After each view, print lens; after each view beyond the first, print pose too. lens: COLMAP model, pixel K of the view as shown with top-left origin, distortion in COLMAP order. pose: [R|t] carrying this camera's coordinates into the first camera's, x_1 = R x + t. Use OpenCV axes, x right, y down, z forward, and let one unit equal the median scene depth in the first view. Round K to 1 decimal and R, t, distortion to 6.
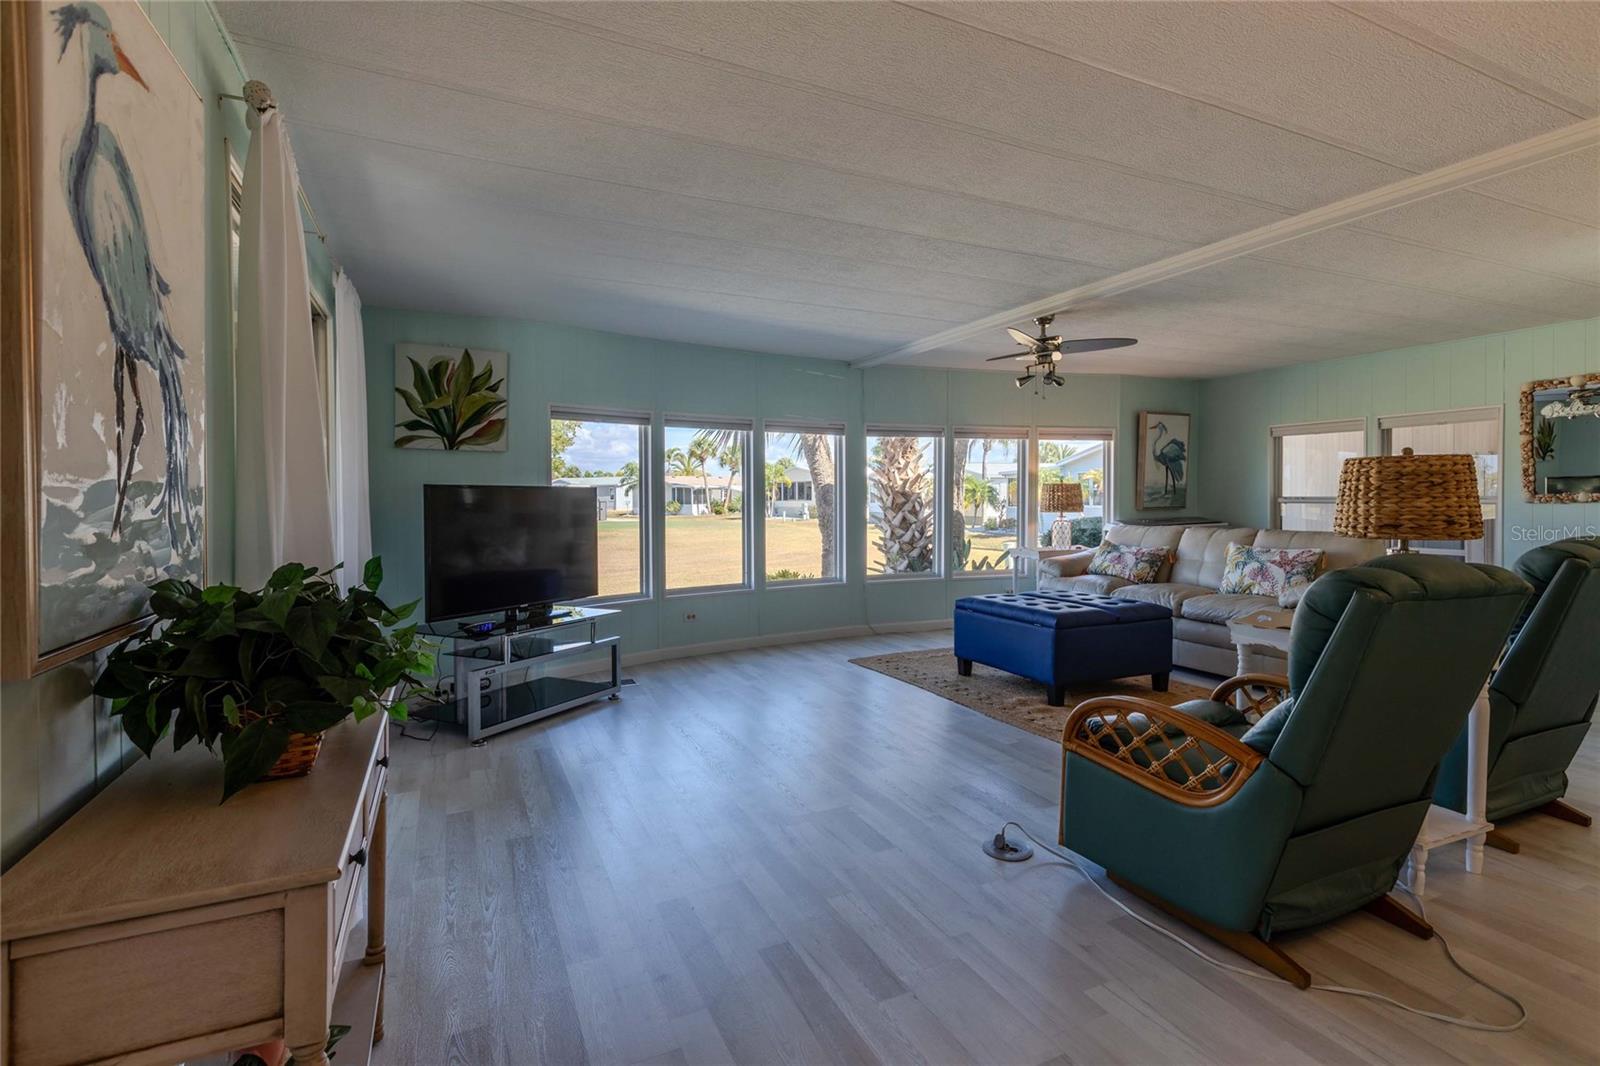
lens RADIAL K [[740.7, 0, 803.6], [0, 740.7, 501.4], [0, 0, 1]] dist [0.001499, 0.000061]
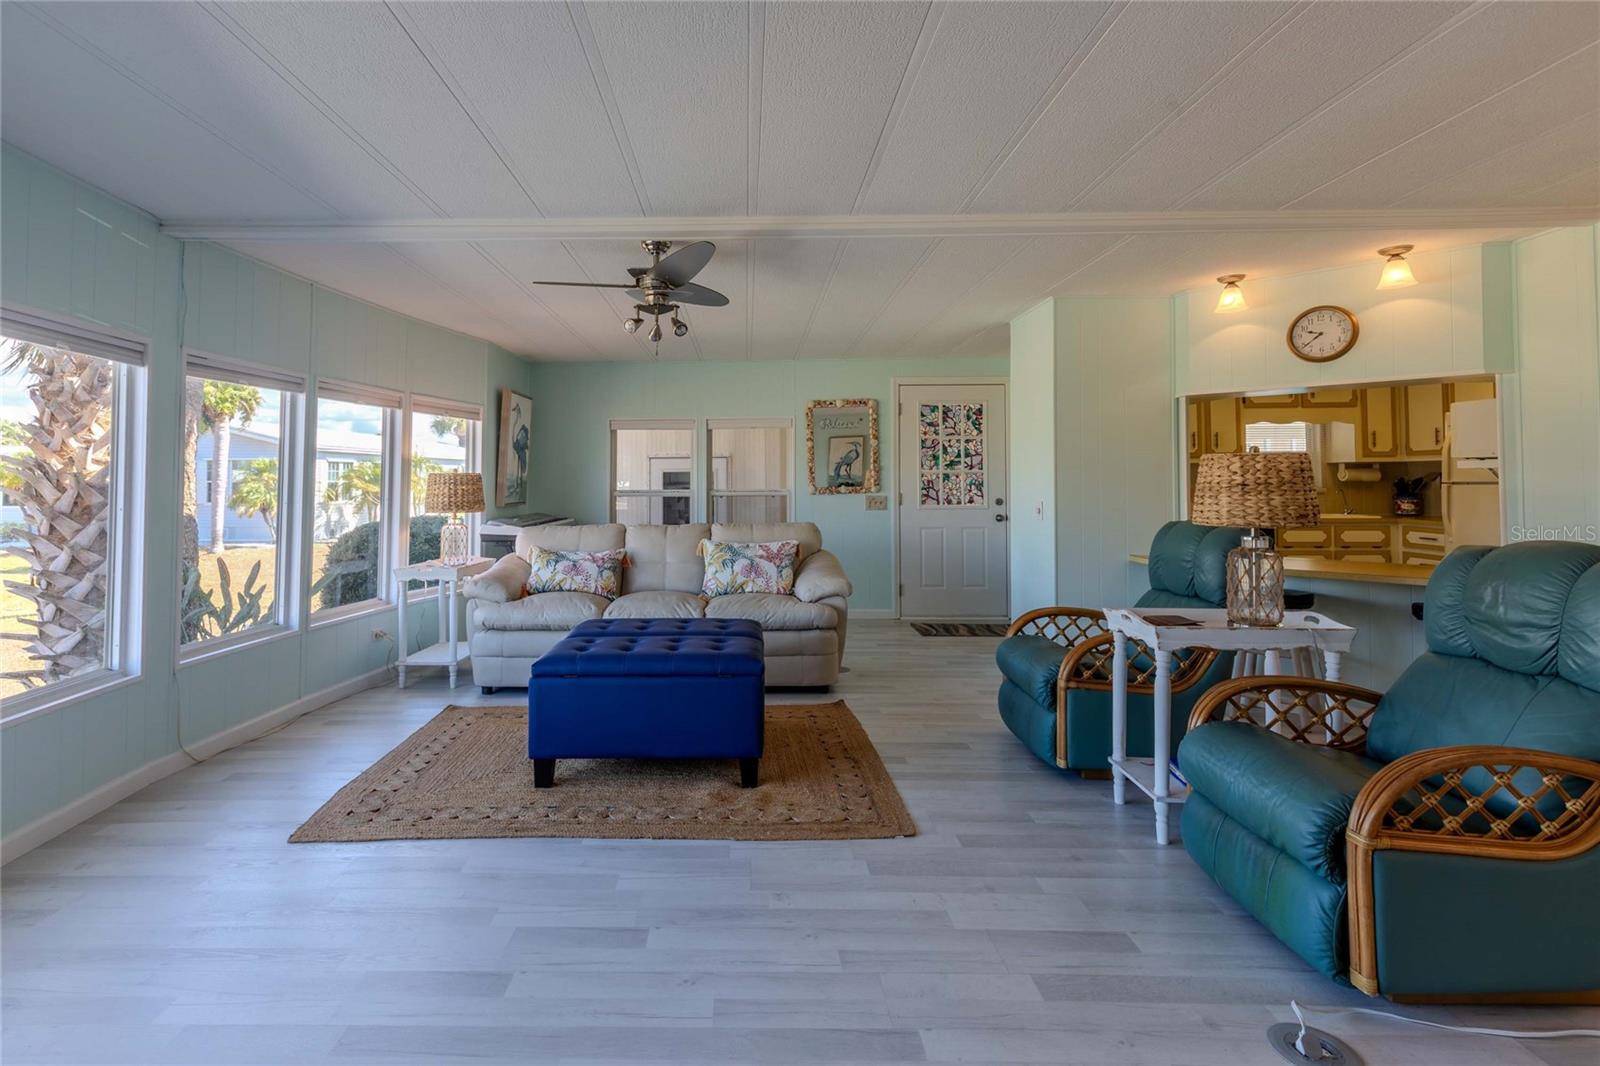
lens RADIAL K [[754.5, 0, 821.7], [0, 754.5, 465.2], [0, 0, 1]] dist [0.004195, 0.000063]
pose [[0.452561, 0.024900, 0.891386, -0.222237], [0.009619, 0.999416, -0.032801, -0.006048], [-0.891682, 0.023419, 0.452057, 0.472271]]
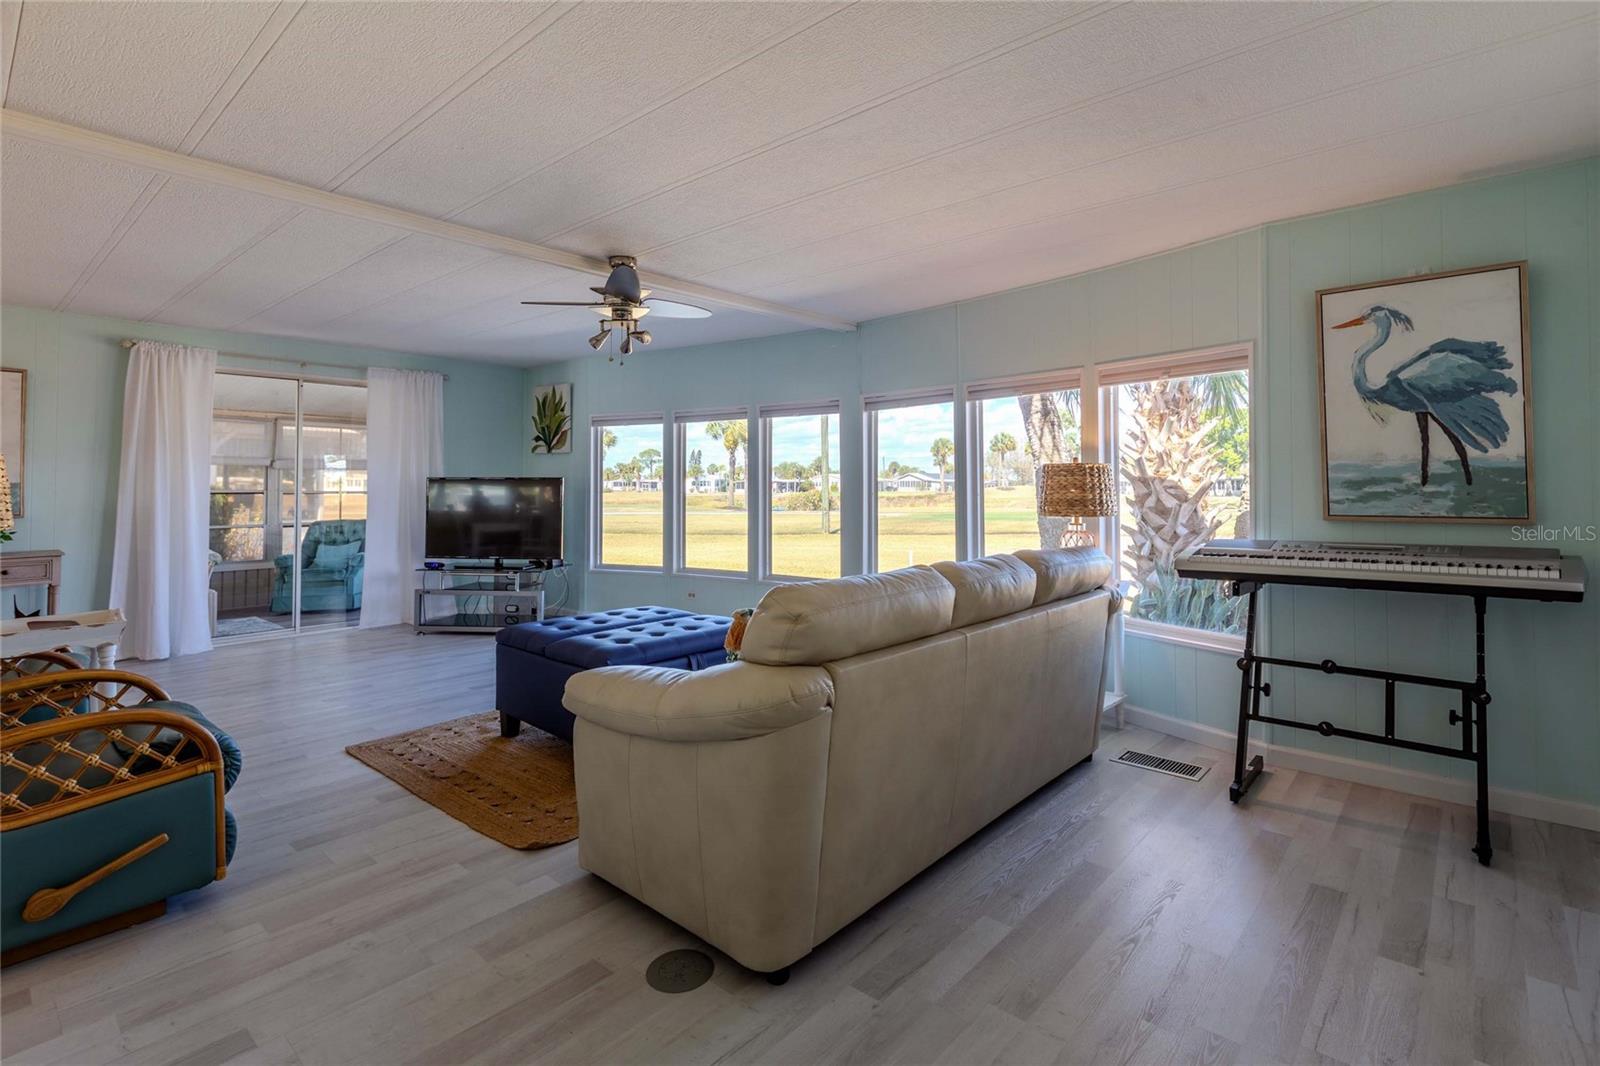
lens RADIAL K [[754.5, 0, 821.7], [0, 754.5, 465.2], [0, 0, 1]] dist [0.004195, 0.000063]
pose [[0.410760, -0.017914, -0.911568, 1.111541], [-0.006586, 0.999723, -0.022614, -0.012817], [0.911720, 0.015292, 0.410528, 0.836486]]
